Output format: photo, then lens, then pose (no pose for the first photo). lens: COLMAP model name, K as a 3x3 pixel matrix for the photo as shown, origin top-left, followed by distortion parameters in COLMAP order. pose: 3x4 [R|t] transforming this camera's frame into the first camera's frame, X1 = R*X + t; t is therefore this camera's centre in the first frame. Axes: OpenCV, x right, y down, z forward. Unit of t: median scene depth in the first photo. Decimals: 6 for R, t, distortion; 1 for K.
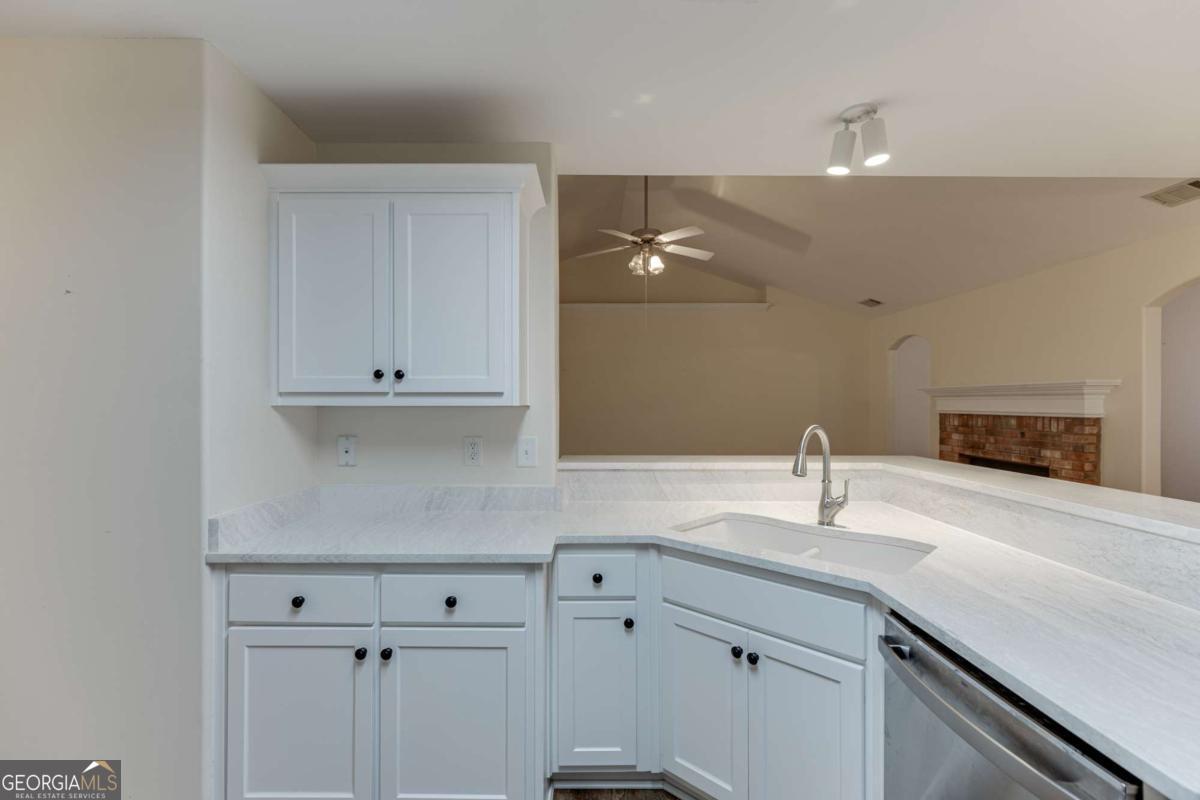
lens RADIAL K [[536.5, 0, 593.6], [0, 536.5, 403.4], [0, 0, 1]] dist [0.005536, -0.001376]
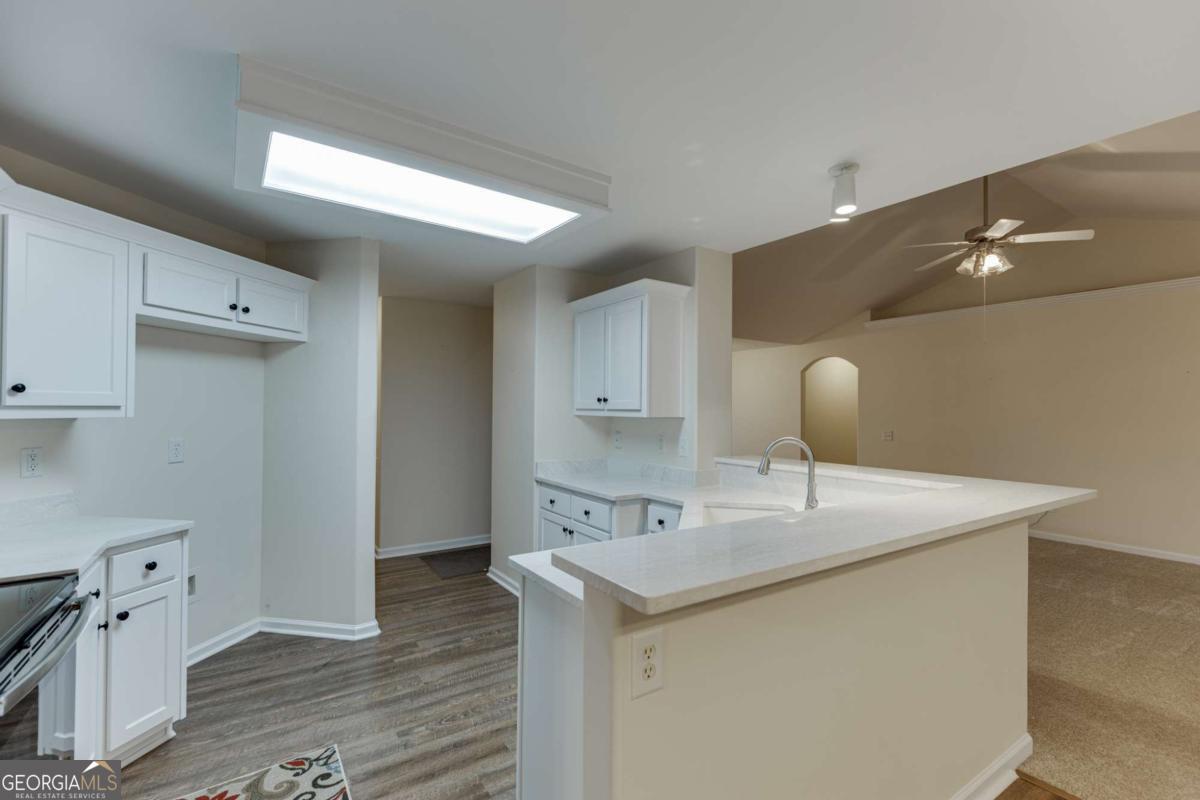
lens RADIAL K [[536.5, 0, 605.7], [0, 536.5, 415.3], [0, 0, 1]] dist [0.005536, -0.001376]
pose [[0.552391, 0.016072, -0.833430, 0.565952], [-0.012157, 0.999863, 0.011224, -0.008636], [0.833497, 0.003932, 0.552510, -0.023511]]
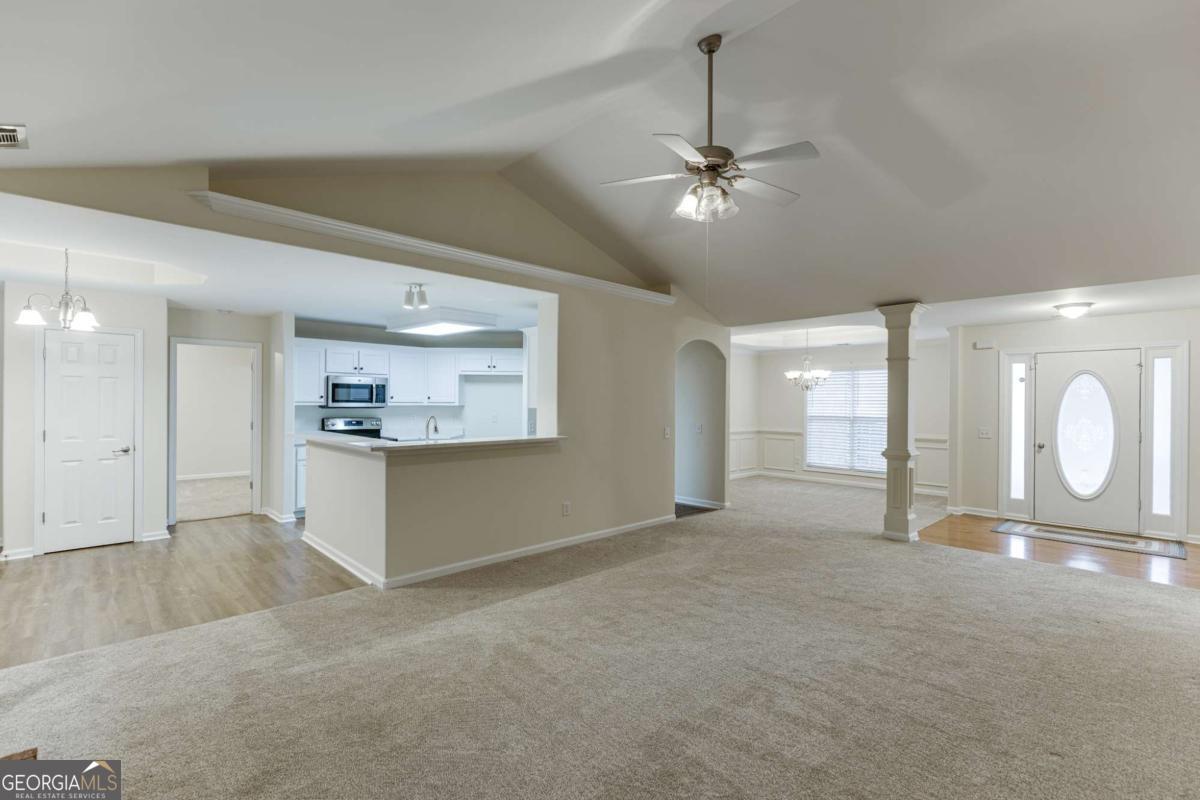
lens RADIAL K [[536.5, 0, 604.5], [0, 536.5, 405.1], [0, 0, 1]] dist [0.005536, -0.001376]
pose [[-0.723377, -0.000483, -0.690454, 0.742615], [-0.010242, 0.999897, 0.010031, -0.020985], [0.690378, 0.014327, -0.723307, 1.606740]]
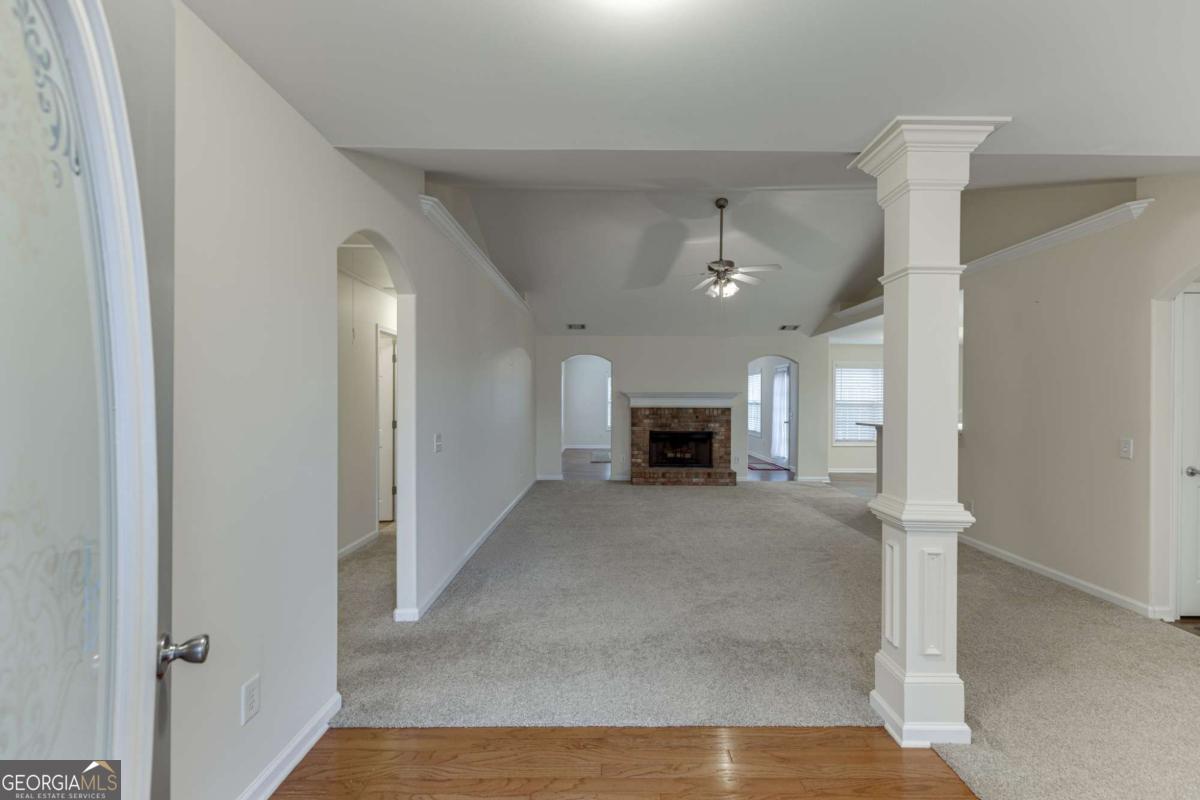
lens RADIAL K [[536.5, 0, 604.4], [0, 536.5, 400.3], [0, 0, 1]] dist [0.005536, -0.001376]
pose [[-0.005771, -0.001822, 0.999982, -1.312075], [-0.001851, 0.999997, 0.001812, -0.008238], [-0.999982, -0.001841, -0.005774, 1.485752]]
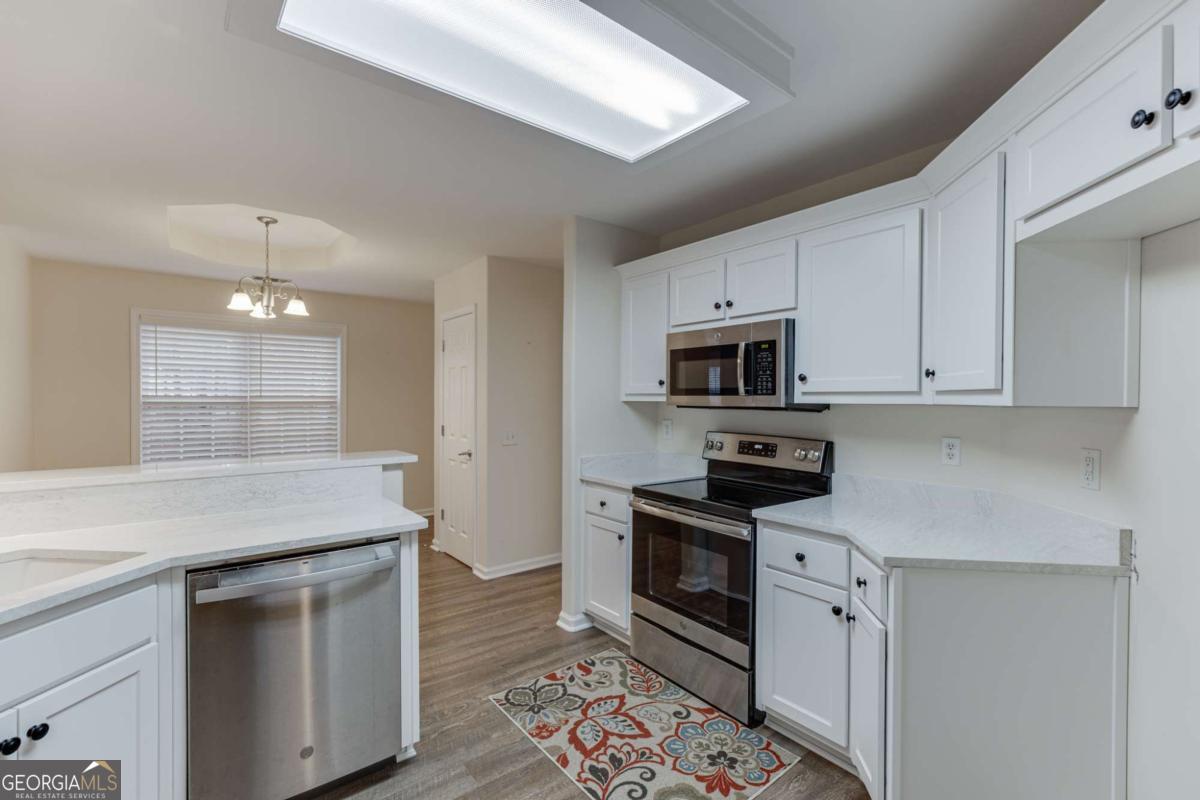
lens RADIAL K [[536.5, 0, 610.6], [0, 536.5, 402.4], [0, 0, 1]] dist [0.005536, -0.001376]
pose [[-0.616696, -0.008900, 0.787151, -0.309968], [0.000672, 0.999930, 0.011832, -0.002343], [-0.787201, 0.007825, -0.616647, 0.314566]]
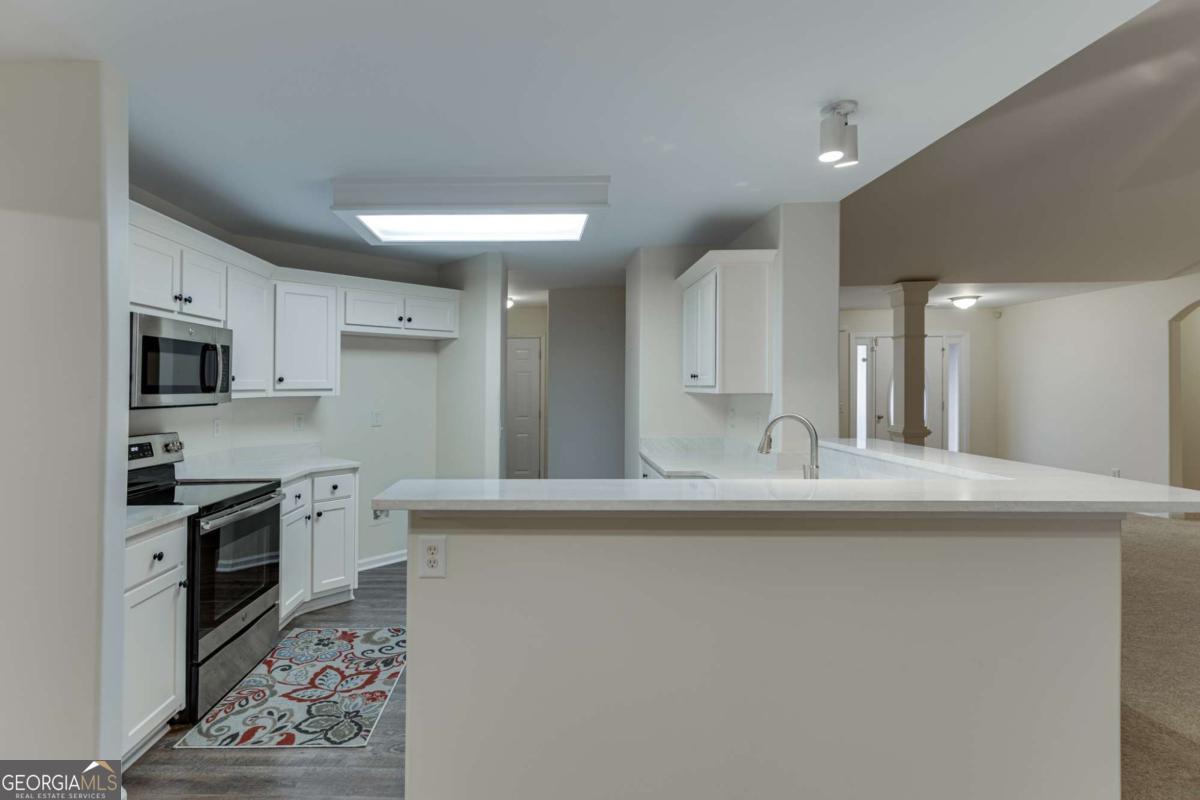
lens RADIAL K [[583.5, 0, 517.6], [0, 583.5, 388.4], [0, 0, 1]] dist [0.006113, 0.001151]
pose [[-0.055963, 0.004532, -0.998423, 0.787182], [0.003368, 0.999985, 0.004350, -0.009435], [0.998427, -0.003120, -0.055978, 0.232627]]
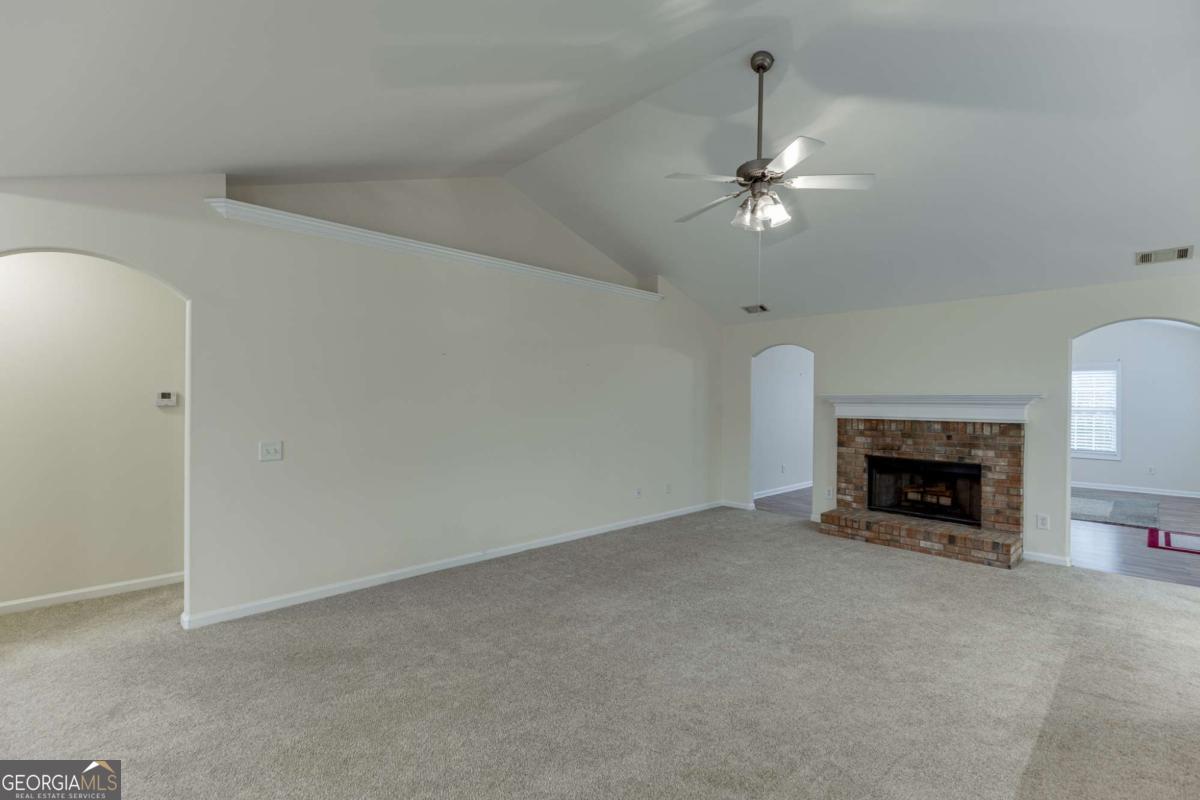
lens RADIAL K [[536.5, 0, 609.4], [0, 536.5, 400.6], [0, 0, 1]] dist [0.005536, -0.001376]
pose [[0.711822, 0.005698, 0.702337, -0.612699], [-0.006885, 0.999976, -0.001134, -0.017485], [-0.702326, -0.004028, 0.711844, 0.750297]]
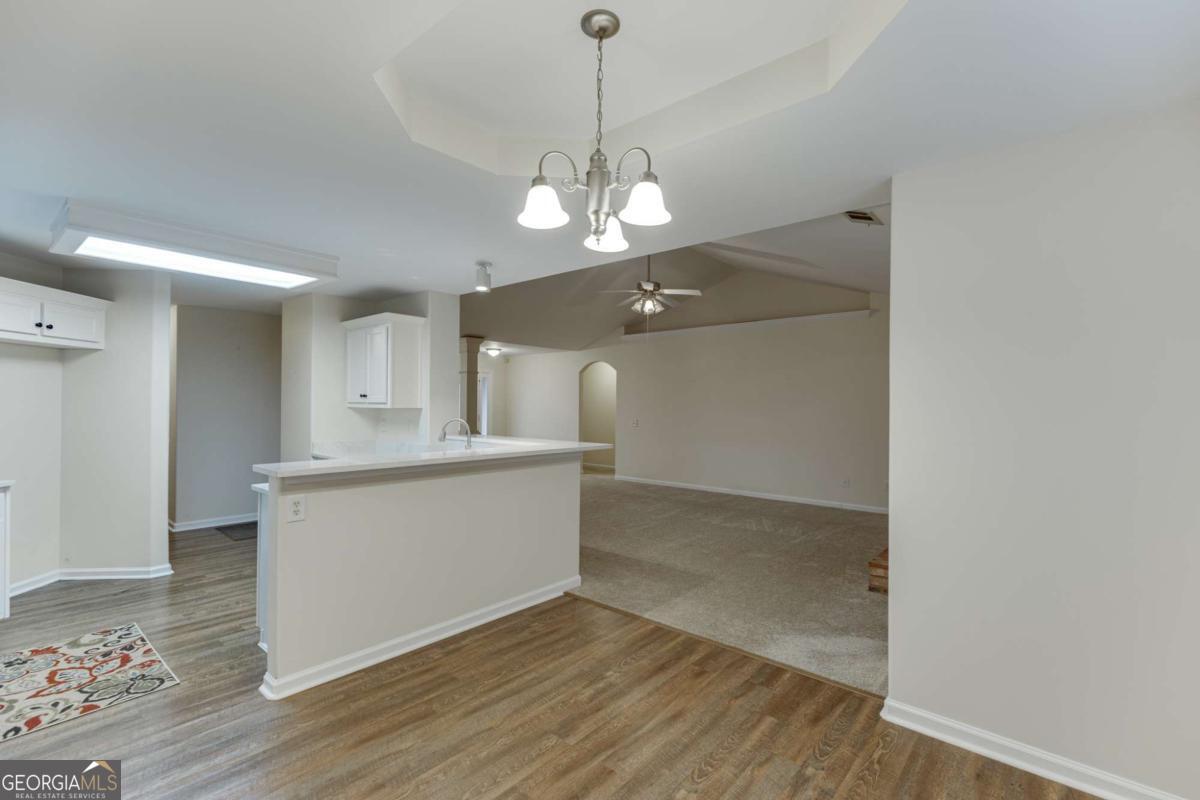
lens RADIAL K [[536.5, 0, 607.0], [0, 536.5, 411.2], [0, 0, 1]] dist [0.005536, -0.001376]
pose [[0.752702, 0.016416, -0.658157, 1.053157], [-0.011659, 0.999865, 0.011606, -0.009327], [0.658258, -0.001063, 0.752792, -0.094552]]
